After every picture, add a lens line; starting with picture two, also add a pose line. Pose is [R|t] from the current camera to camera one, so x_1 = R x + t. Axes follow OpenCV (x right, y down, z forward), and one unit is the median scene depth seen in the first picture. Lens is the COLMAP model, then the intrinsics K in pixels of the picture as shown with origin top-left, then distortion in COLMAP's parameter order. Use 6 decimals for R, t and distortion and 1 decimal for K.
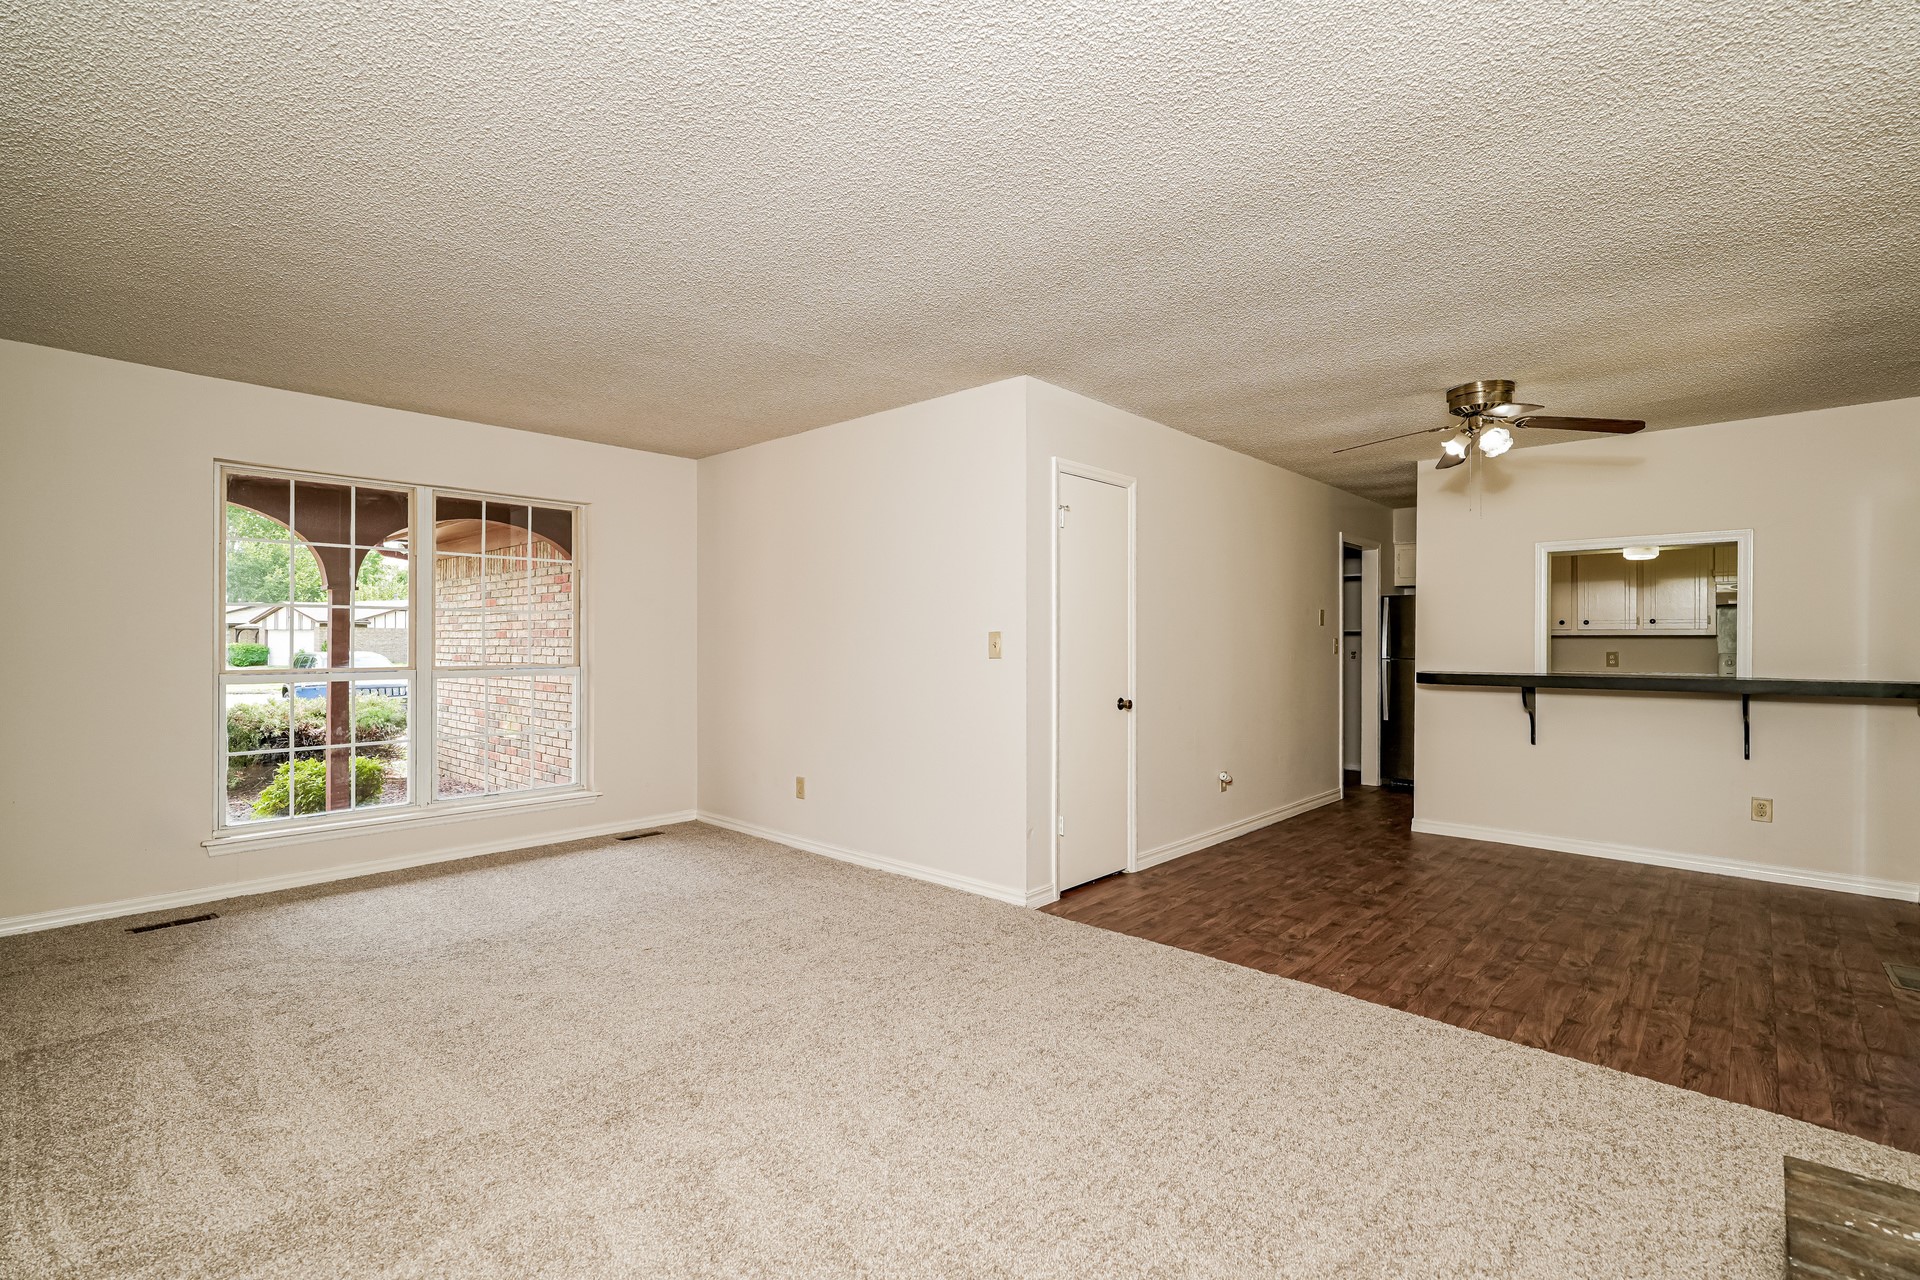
lens RADIAL K [[877.6, 0, 960.0], [0, 877.6, 640.0], [0, 0, 1]] dist [-0.001817, 0.005088]
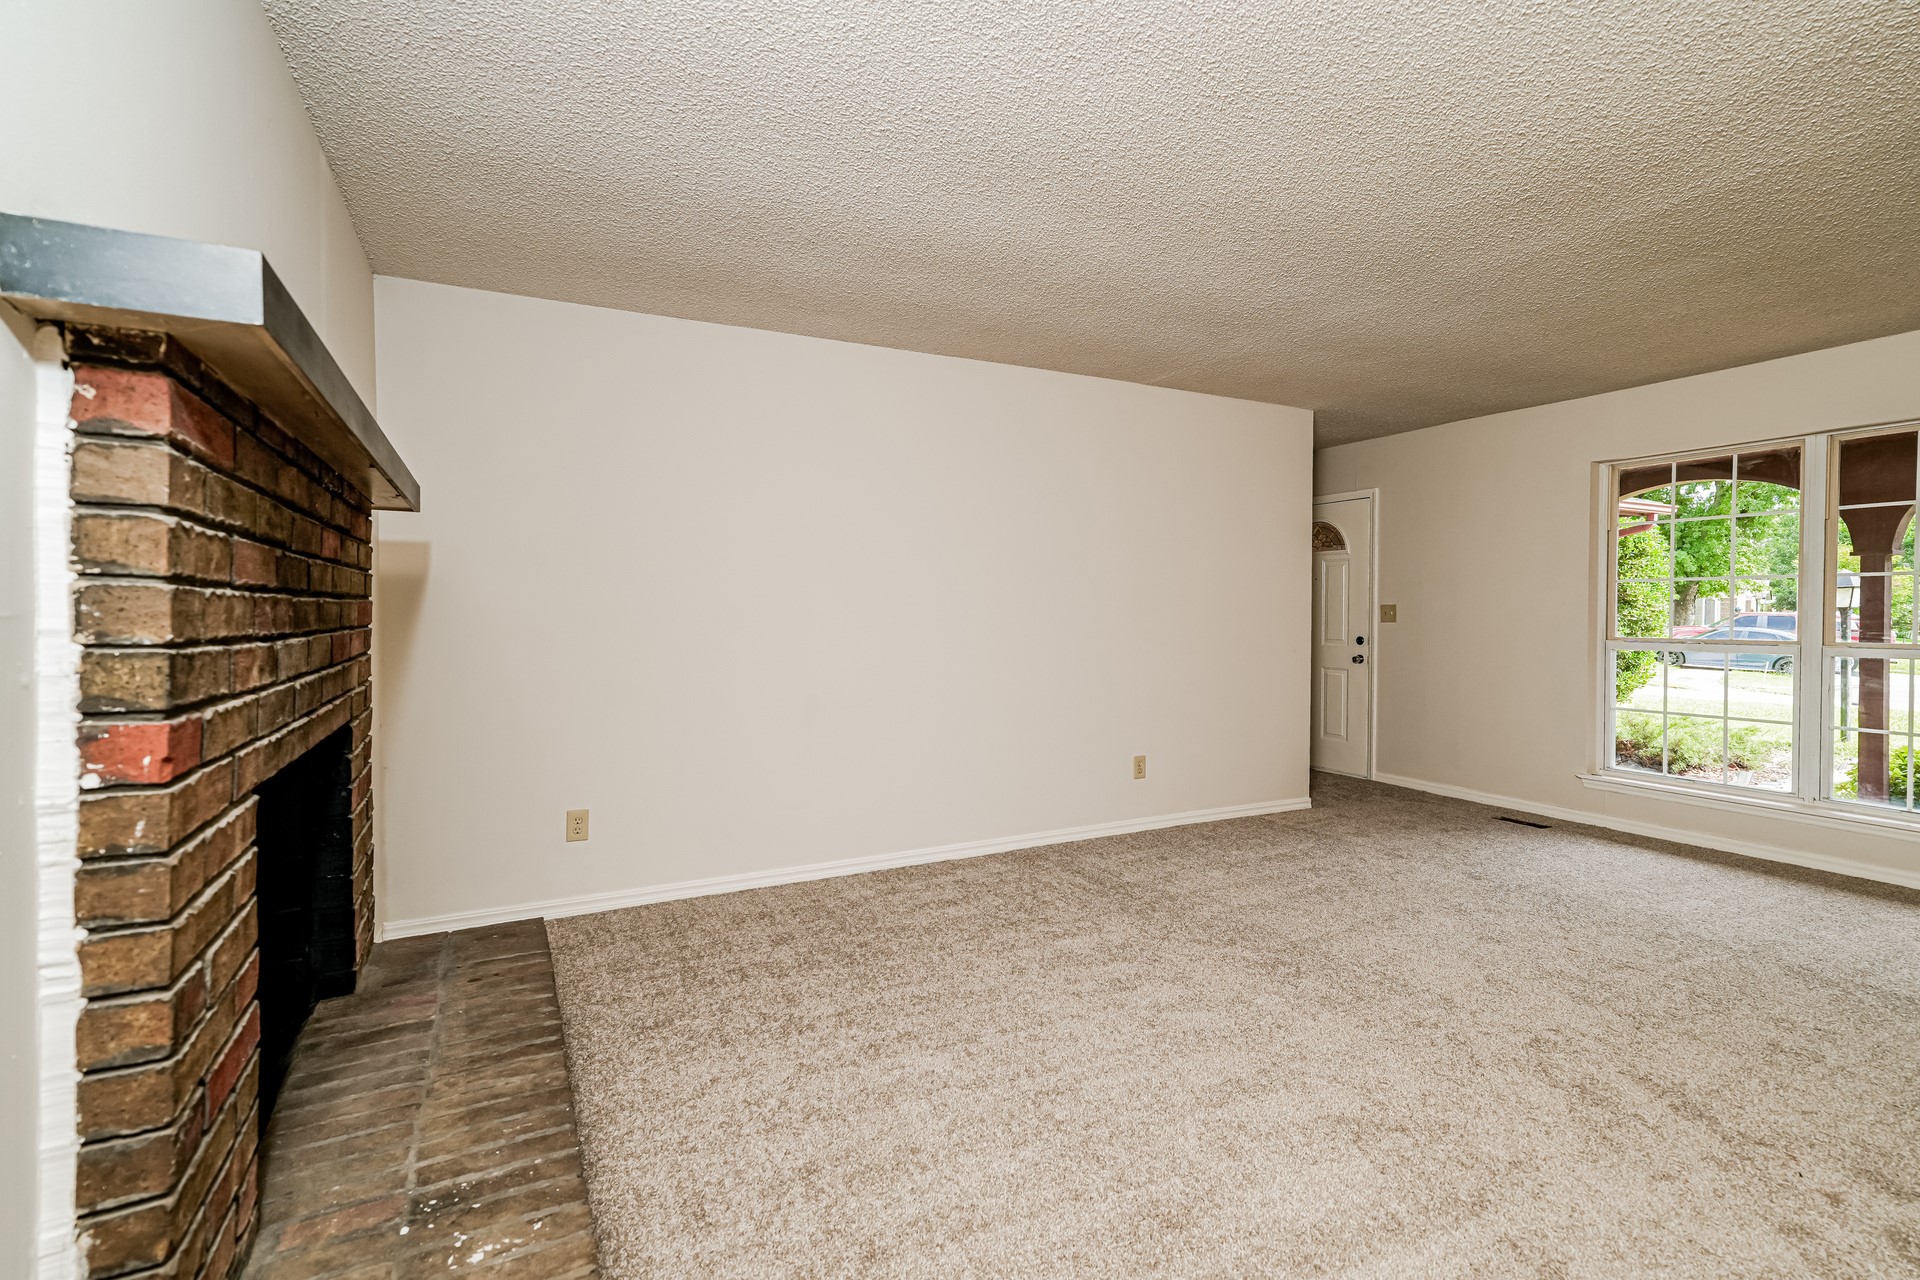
lens RADIAL K [[877.6, 0, 960.0], [0, 877.6, 640.0], [0, 0, 1]] dist [-0.001817, 0.005088]
pose [[-0.372350, 0.032296, -0.927530, 1.107625], [0.002701, 0.999428, 0.033715, -0.009889], [0.928088, 0.010049, -0.372224, 1.158767]]
